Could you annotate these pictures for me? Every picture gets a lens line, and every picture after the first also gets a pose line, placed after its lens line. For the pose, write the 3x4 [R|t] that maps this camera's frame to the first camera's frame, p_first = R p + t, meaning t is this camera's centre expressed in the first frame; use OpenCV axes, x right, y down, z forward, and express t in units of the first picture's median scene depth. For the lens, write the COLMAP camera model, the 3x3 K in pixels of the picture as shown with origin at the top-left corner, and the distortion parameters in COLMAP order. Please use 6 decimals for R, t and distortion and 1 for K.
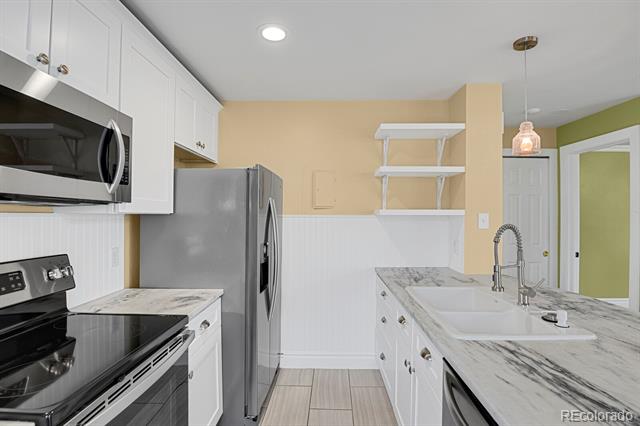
lens RADIAL K [[318.1, 0, 324.6], [0, 318.1, 213.4], [0, 0, 1]] dist [-0.017331, -0.007938]
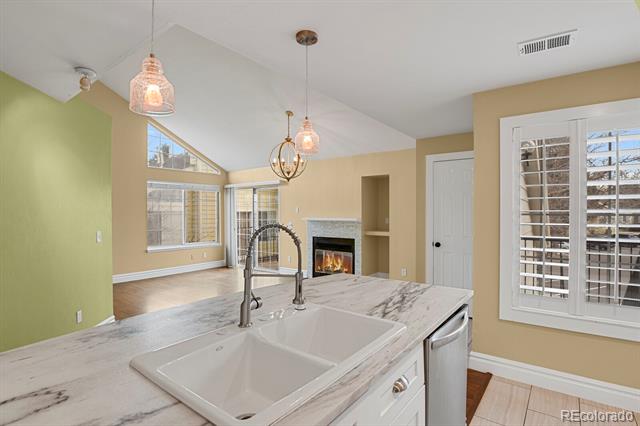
lens RADIAL K [[318.1, 0, 320.6], [0, 318.1, 215.4], [0, 0, 1]] dist [-0.017331, -0.007938]
pose [[-0.804431, -0.005947, 0.594016, 0.007257], [-0.005775, 0.999981, 0.002191, 0.010297], [-0.594018, -0.001668, -0.804450, 1.404991]]
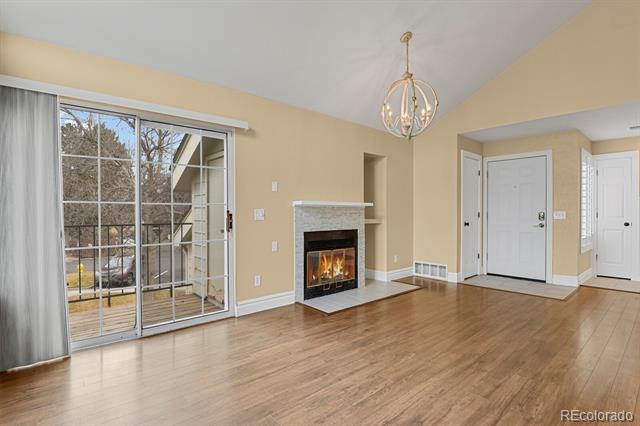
lens RADIAL K [[318.1, 0, 316.2], [0, 318.1, 215.5], [0, 0, 1]] dist [-0.017331, -0.007938]
pose [[-0.750017, 0.002067, -0.661415, 3.892316], [0.001634, 0.999998, 0.001271, 0.150198], [0.661416, -0.000128, -0.750019, 0.200286]]
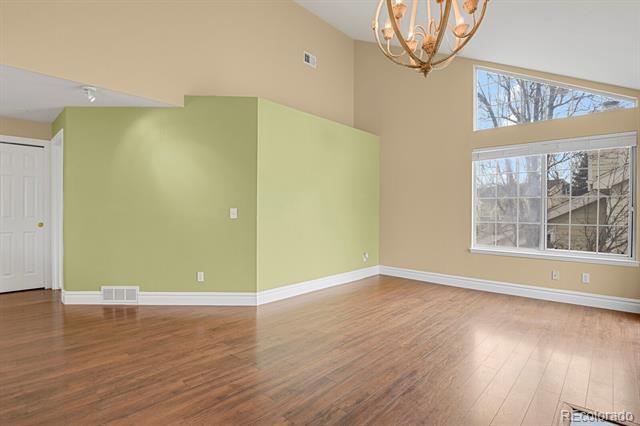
lens RADIAL K [[318.1, 0, 325.8], [0, 318.1, 213.7], [0, 0, 1]] dist [-0.017331, -0.007938]
pose [[0.662364, -0.003507, 0.749174, 1.124628], [-0.008092, 0.999897, 0.011836, 0.129623], [-0.749139, -0.013902, 0.662267, -1.371402]]
